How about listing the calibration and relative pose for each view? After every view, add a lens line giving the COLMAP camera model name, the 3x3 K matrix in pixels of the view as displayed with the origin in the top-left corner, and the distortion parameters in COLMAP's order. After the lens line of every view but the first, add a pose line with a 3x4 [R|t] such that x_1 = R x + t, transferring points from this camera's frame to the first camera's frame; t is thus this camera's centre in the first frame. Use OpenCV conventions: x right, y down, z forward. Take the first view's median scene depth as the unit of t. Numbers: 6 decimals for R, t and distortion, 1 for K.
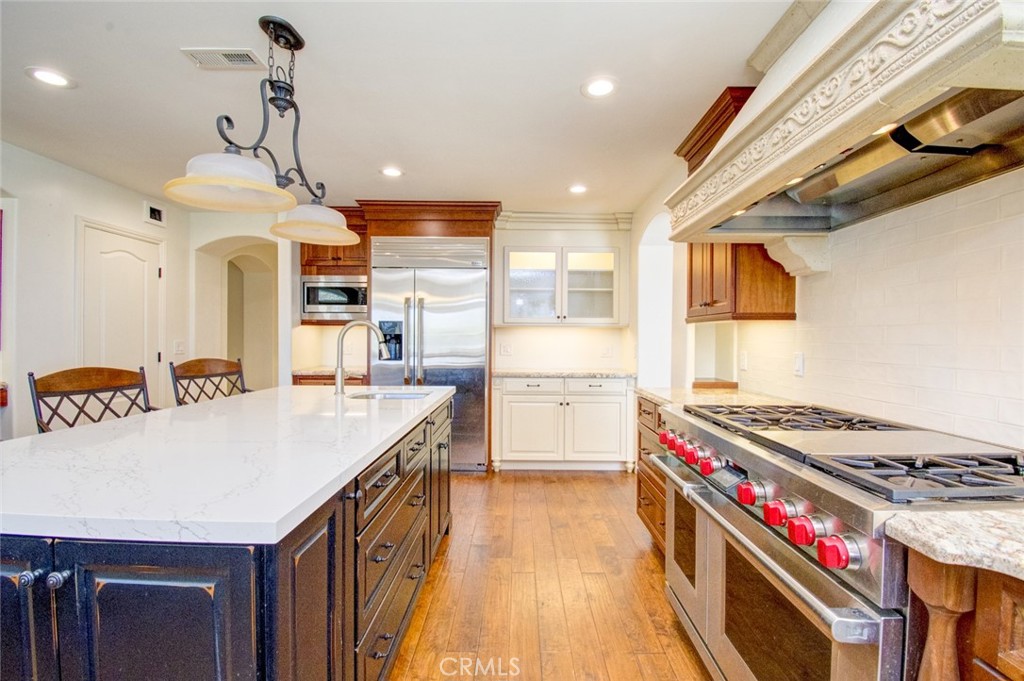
lens RADIAL K [[448.4, 0, 518.0], [0, 448.4, 341.6], [0, 0, 1]] dist [0.000194, 0.000147]
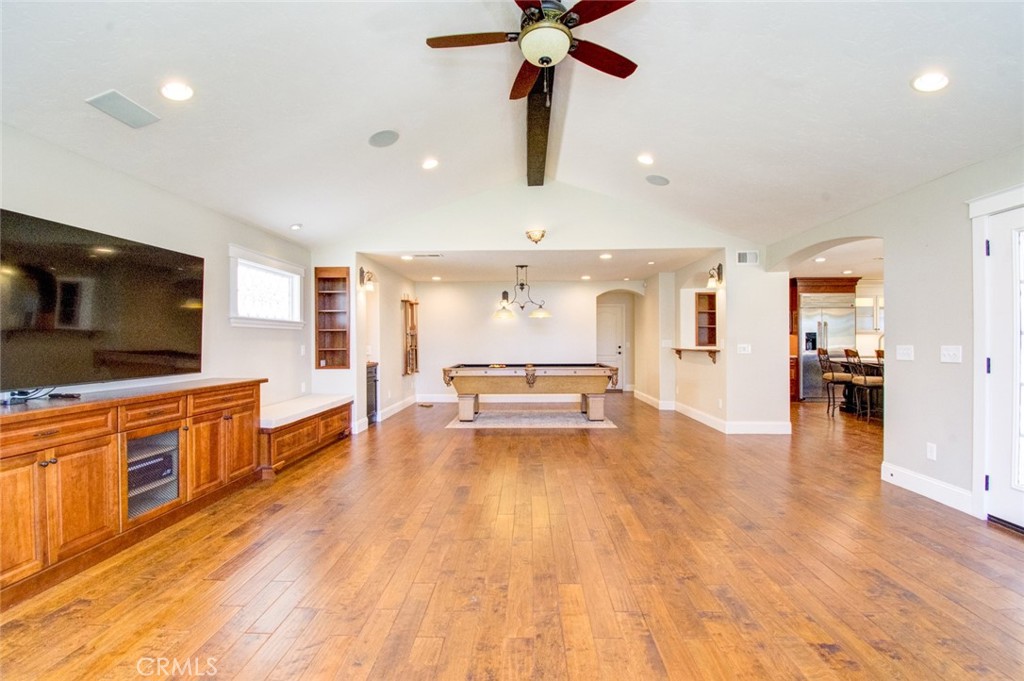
lens RADIAL K [[448.4, 0, 518.0], [0, 448.4, 341.6], [0, 0, 1]] dist [0.000194, 0.000147]
pose [[0.999814, -0.014092, -0.013148, -1.669221], [0.014001, 0.999877, -0.007052, -0.006208], [0.013245, 0.006867, 0.999889, -1.192979]]
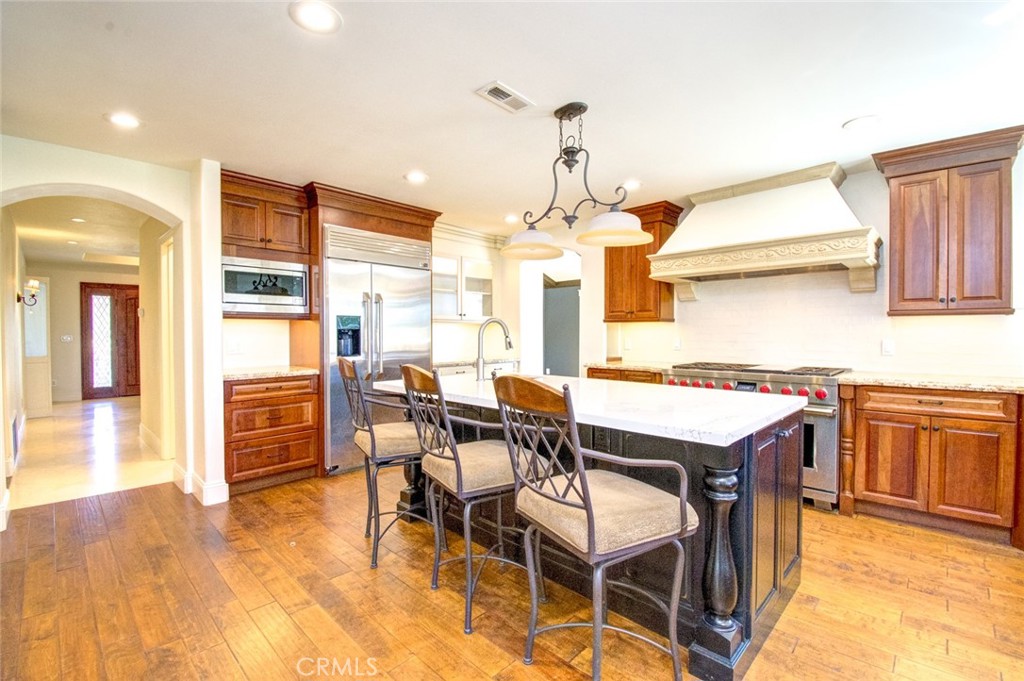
lens RADIAL K [[448.4, 0, 518.0], [0, 448.4, 341.6], [0, 0, 1]] dist [0.000194, 0.000147]
pose [[0.682323, -0.022713, 0.730698, -0.734998], [0.012615, 0.999734, 0.019296, -0.004462], [-0.730942, -0.003948, 0.682428, 0.077731]]
